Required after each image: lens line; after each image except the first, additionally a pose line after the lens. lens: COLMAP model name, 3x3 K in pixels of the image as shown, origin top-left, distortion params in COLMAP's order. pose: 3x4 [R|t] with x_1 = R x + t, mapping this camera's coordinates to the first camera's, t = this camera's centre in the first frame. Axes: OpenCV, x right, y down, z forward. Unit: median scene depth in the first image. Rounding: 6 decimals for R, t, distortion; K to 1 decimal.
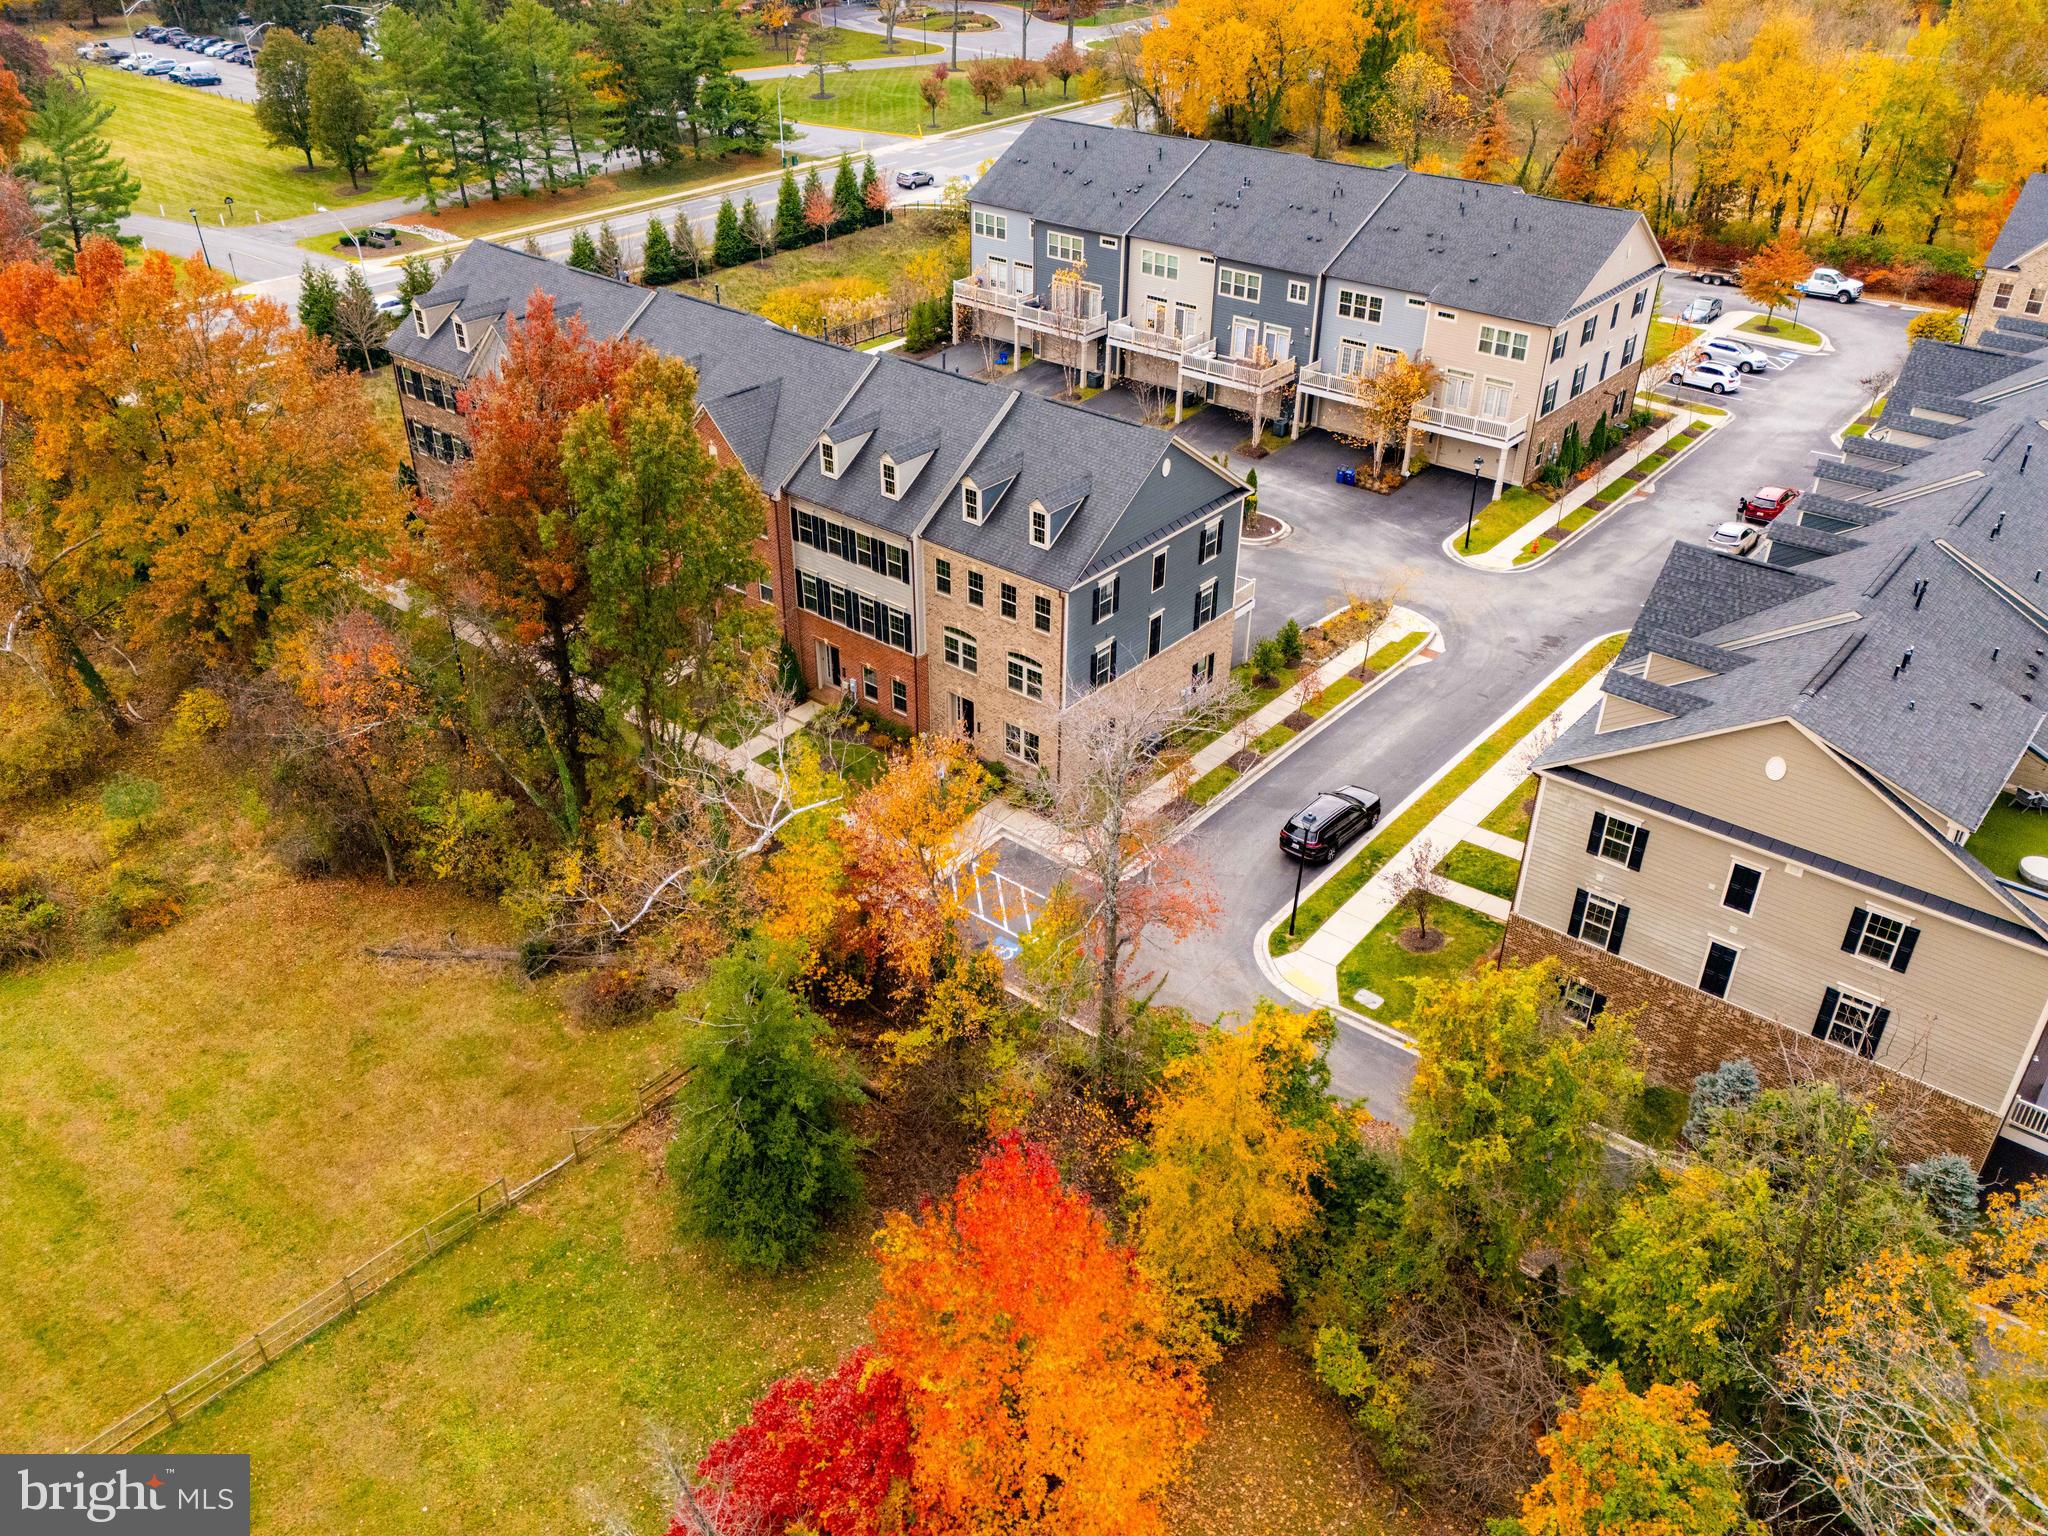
lens RADIAL K [[1594.2, 0, 1024.0], [0, 1594.2, 768.0], [0, 0, 1]] dist [0.001428, 0.000335]
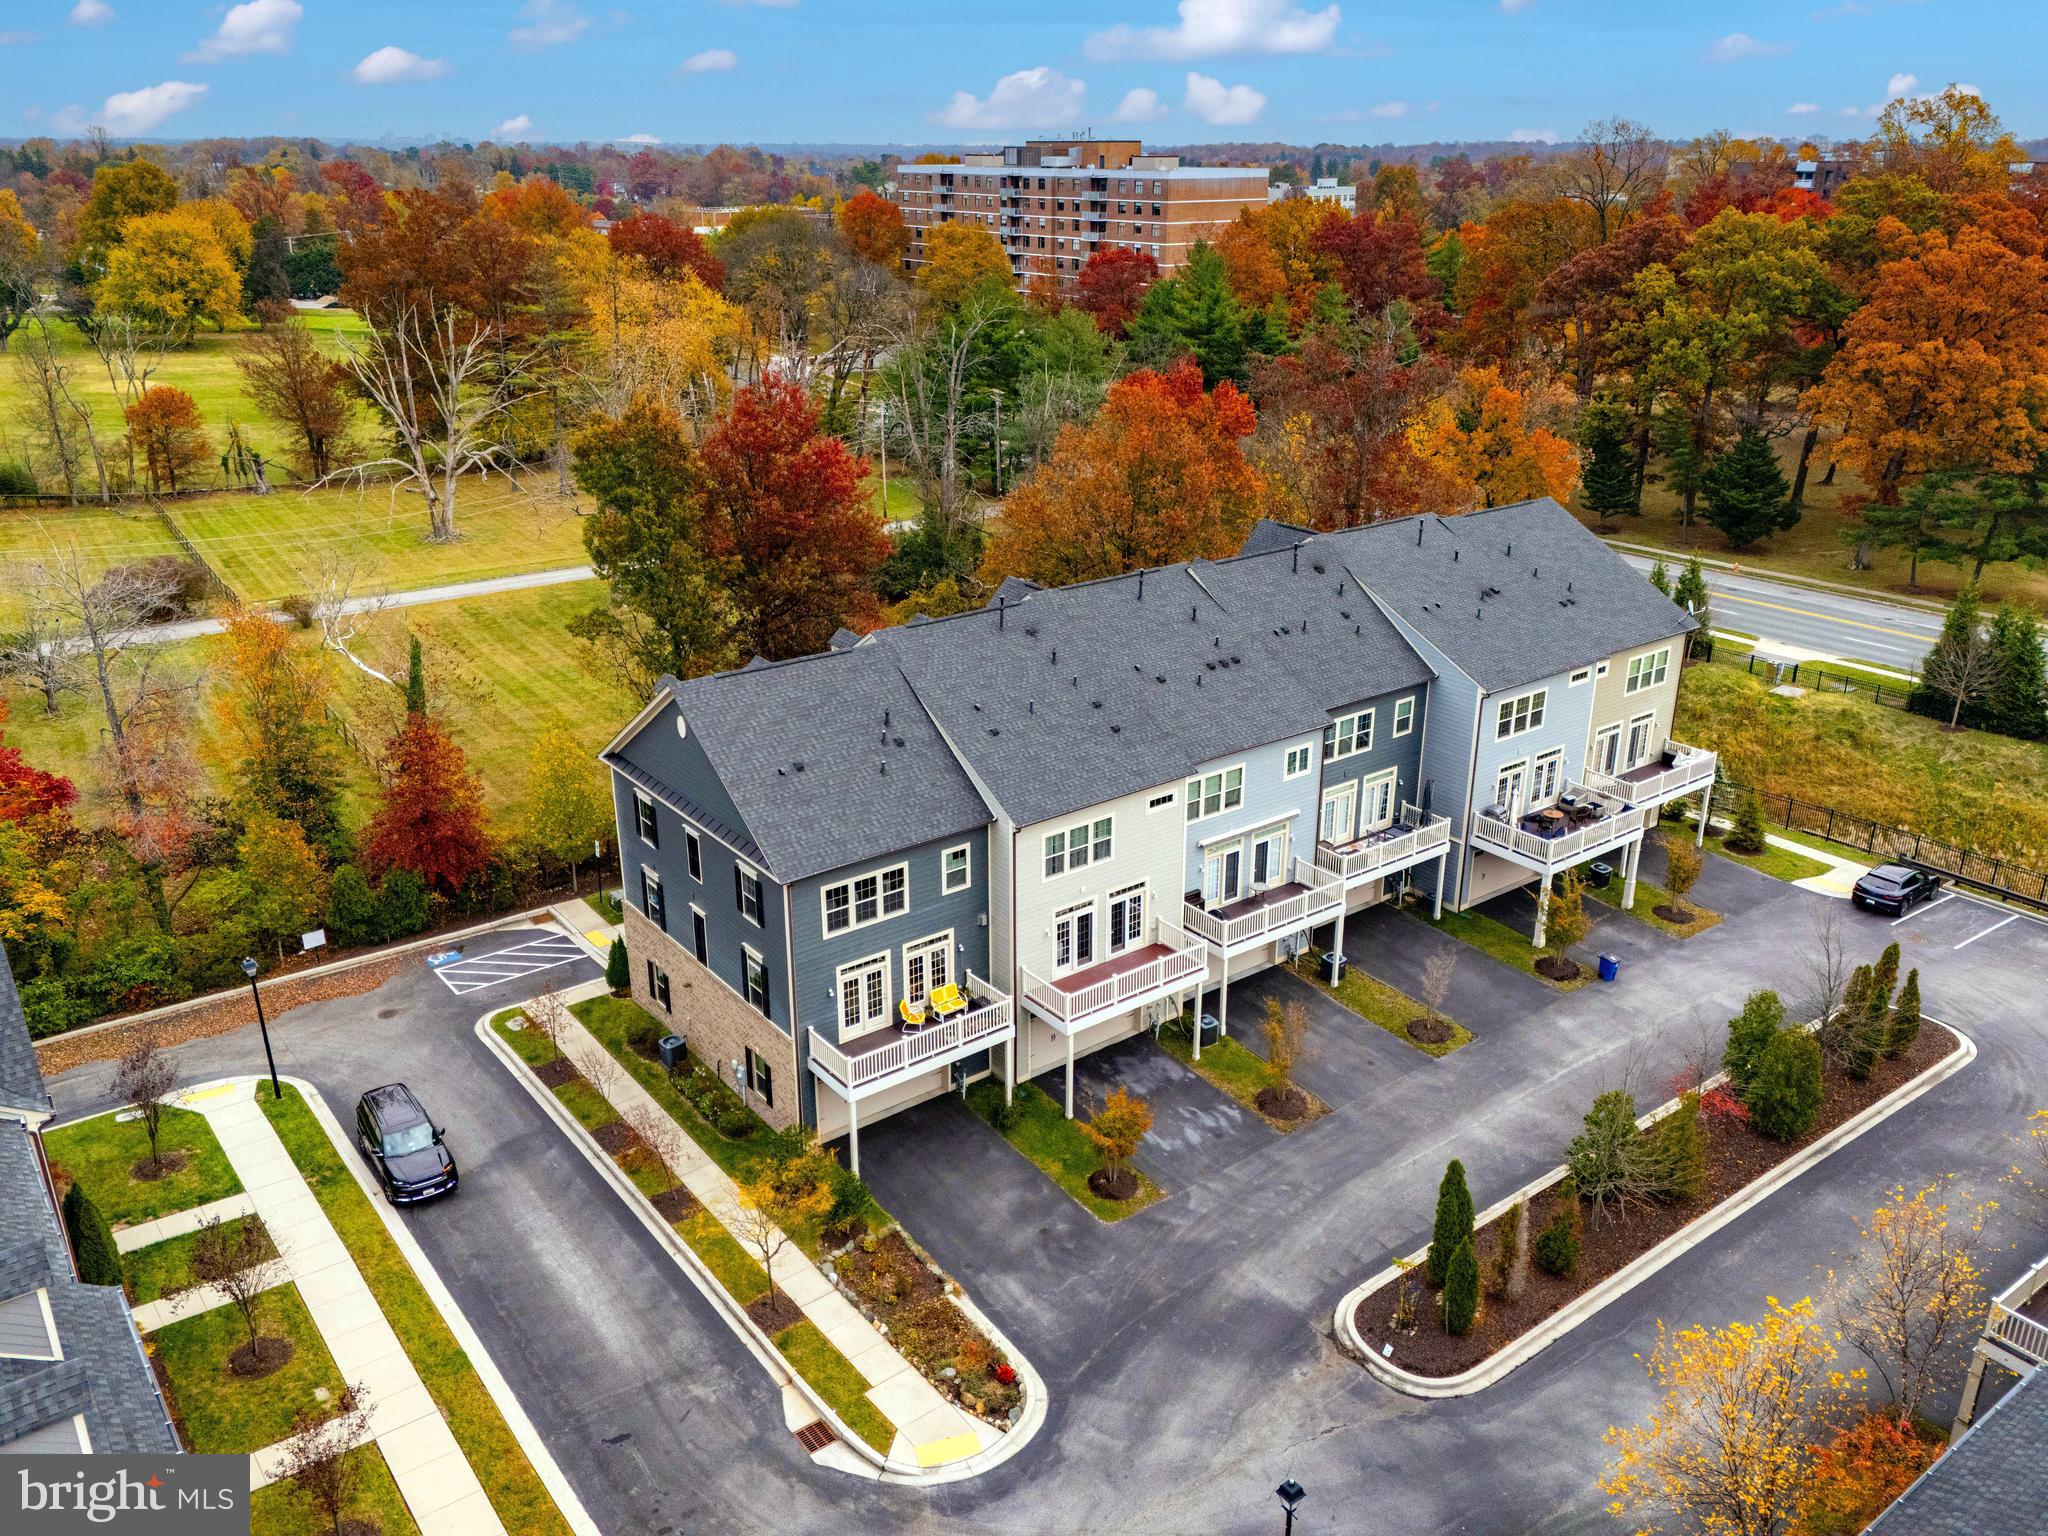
lens RADIAL K [[1594.2, 0, 1024.0], [0, 1594.2, 768.0], [0, 0, 1]] dist [0.001428, 0.000335]
pose [[-0.215752, 0.359933, -0.907689, 0.699749], [-0.523536, 0.742033, 0.418686, -0.534392], [0.824234, 0.565540, 0.028343, 1.027599]]
